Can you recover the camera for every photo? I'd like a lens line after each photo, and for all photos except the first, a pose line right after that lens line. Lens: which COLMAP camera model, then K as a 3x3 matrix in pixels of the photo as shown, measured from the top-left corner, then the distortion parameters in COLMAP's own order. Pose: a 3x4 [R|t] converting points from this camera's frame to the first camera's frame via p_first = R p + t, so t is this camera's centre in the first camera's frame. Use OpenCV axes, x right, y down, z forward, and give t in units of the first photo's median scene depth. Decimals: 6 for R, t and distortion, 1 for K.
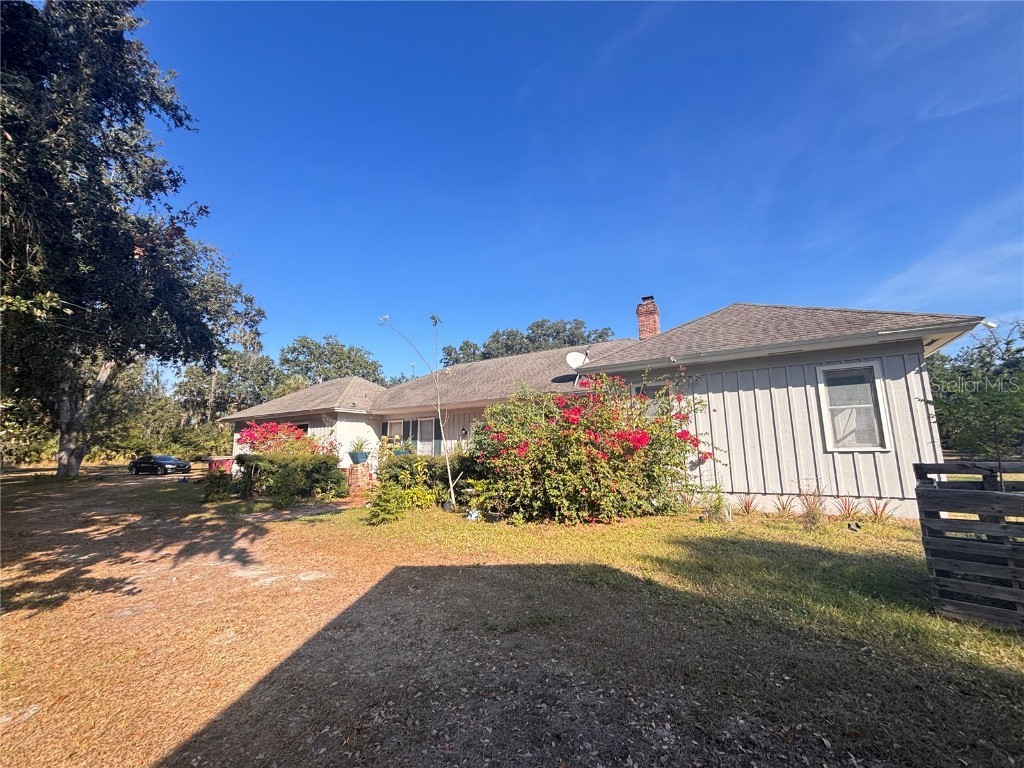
lens RADIAL K [[414.8, 0, 513.5], [0, 414.8, 381.5], [0, 0, 1]] dist [0.002209, -0.000361]
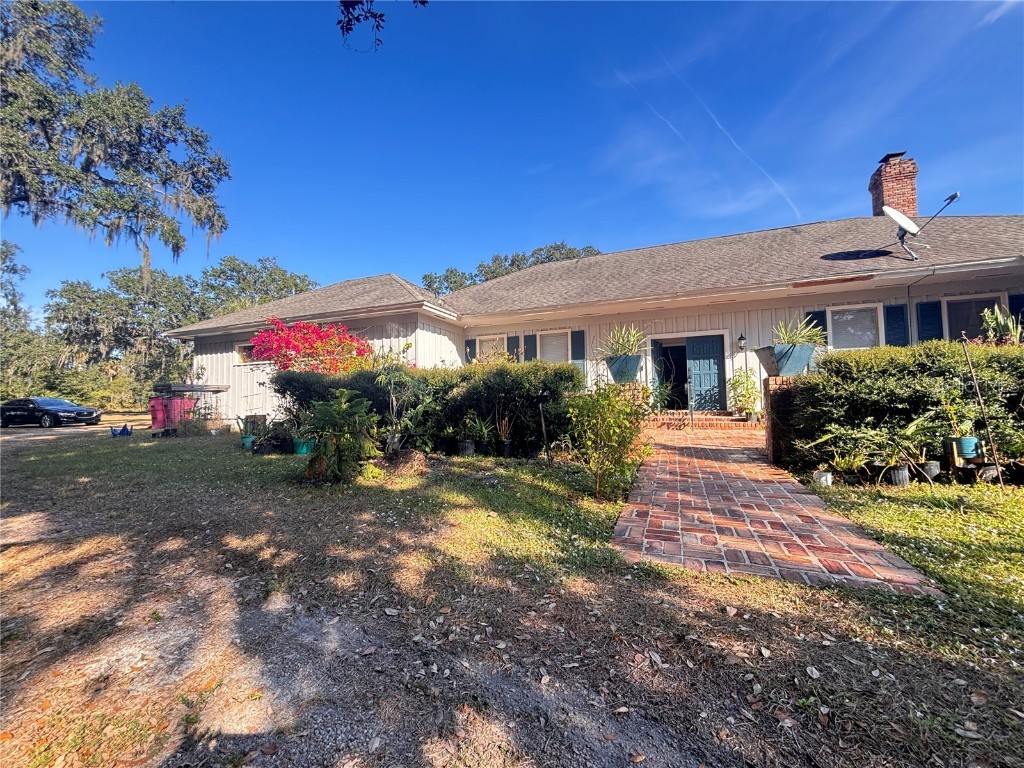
lens RADIAL K [[414.8, 0, 509.0], [0, 414.8, 382.1], [0, 0, 1]] dist [0.002209, -0.000361]
pose [[0.985864, 0.009260, 0.167289, -0.284504], [-0.026795, 0.994334, 0.102865, 0.077558], [-0.165388, -0.105894, 0.980527, 0.288378]]
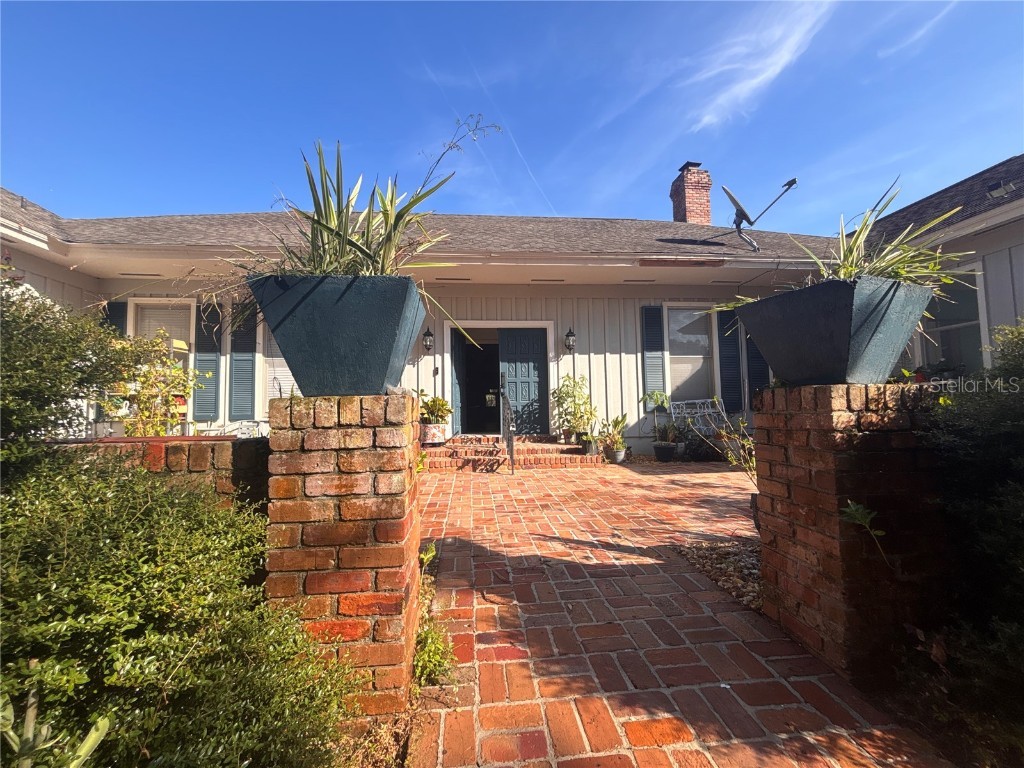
lens RADIAL K [[414.8, 0, 506.9], [0, 414.8, 383.8], [0, 0, 1]] dist [0.002209, -0.000361]
pose [[0.806096, 0.037458, 0.590599, -0.201008], [-0.091163, 0.993942, 0.061388, 0.091577], [-0.584721, -0.103326, 0.804627, 0.438933]]
